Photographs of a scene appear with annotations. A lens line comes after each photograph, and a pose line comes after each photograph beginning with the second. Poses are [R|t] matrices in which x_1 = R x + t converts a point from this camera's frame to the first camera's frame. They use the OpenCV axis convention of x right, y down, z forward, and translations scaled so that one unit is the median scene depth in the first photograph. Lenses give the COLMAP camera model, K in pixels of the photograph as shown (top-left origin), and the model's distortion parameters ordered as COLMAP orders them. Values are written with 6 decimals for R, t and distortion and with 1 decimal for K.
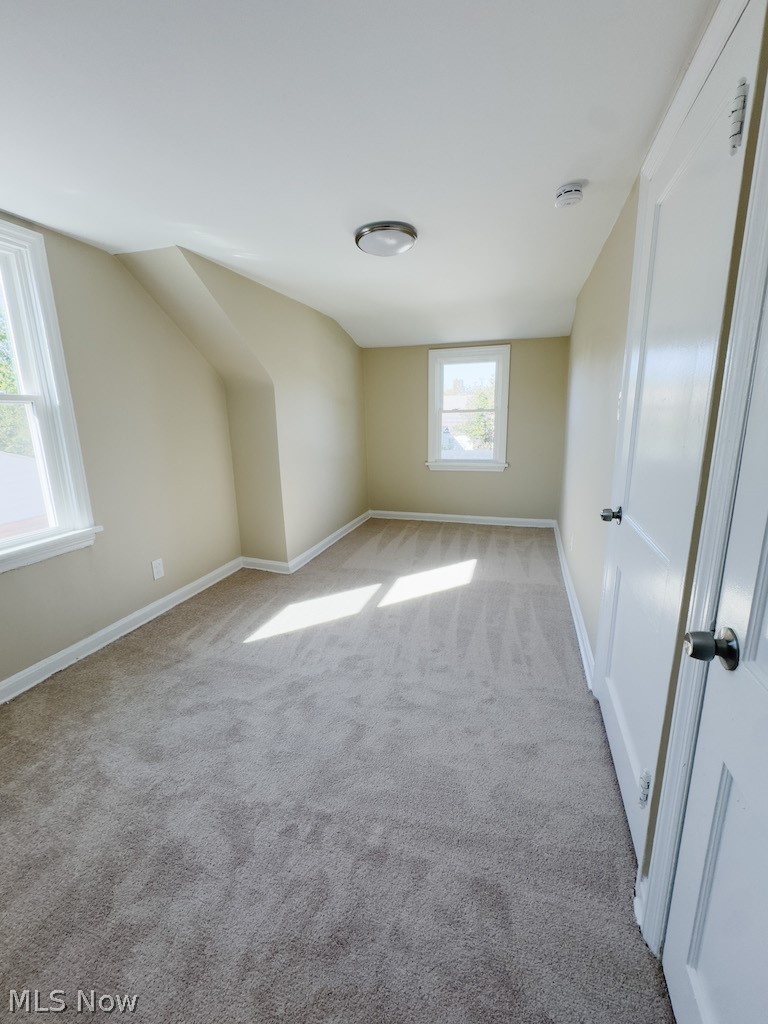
lens RADIAL K [[412.8, 0, 383.1], [0, 412.8, 498.5], [0, 0, 1]] dist [-0.000259, -0.000073]
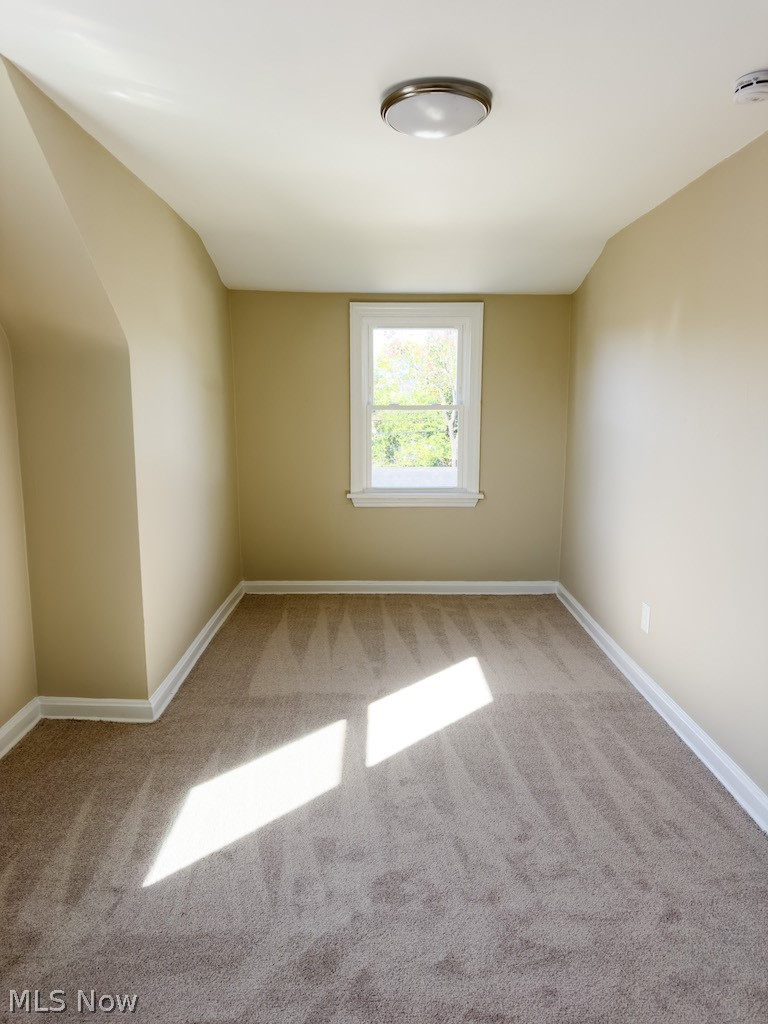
lens RADIAL K [[692.8, 0, 366.6], [0, 692.8, 511.0], [0, 0, 1]] dist [0.075879, -0.088953]
pose [[0.951303, -0.025240, 0.307224, -0.235780], [0.040699, 0.998202, -0.044015, -0.026042], [-0.305560, 0.054375, 0.950619, 0.090977]]
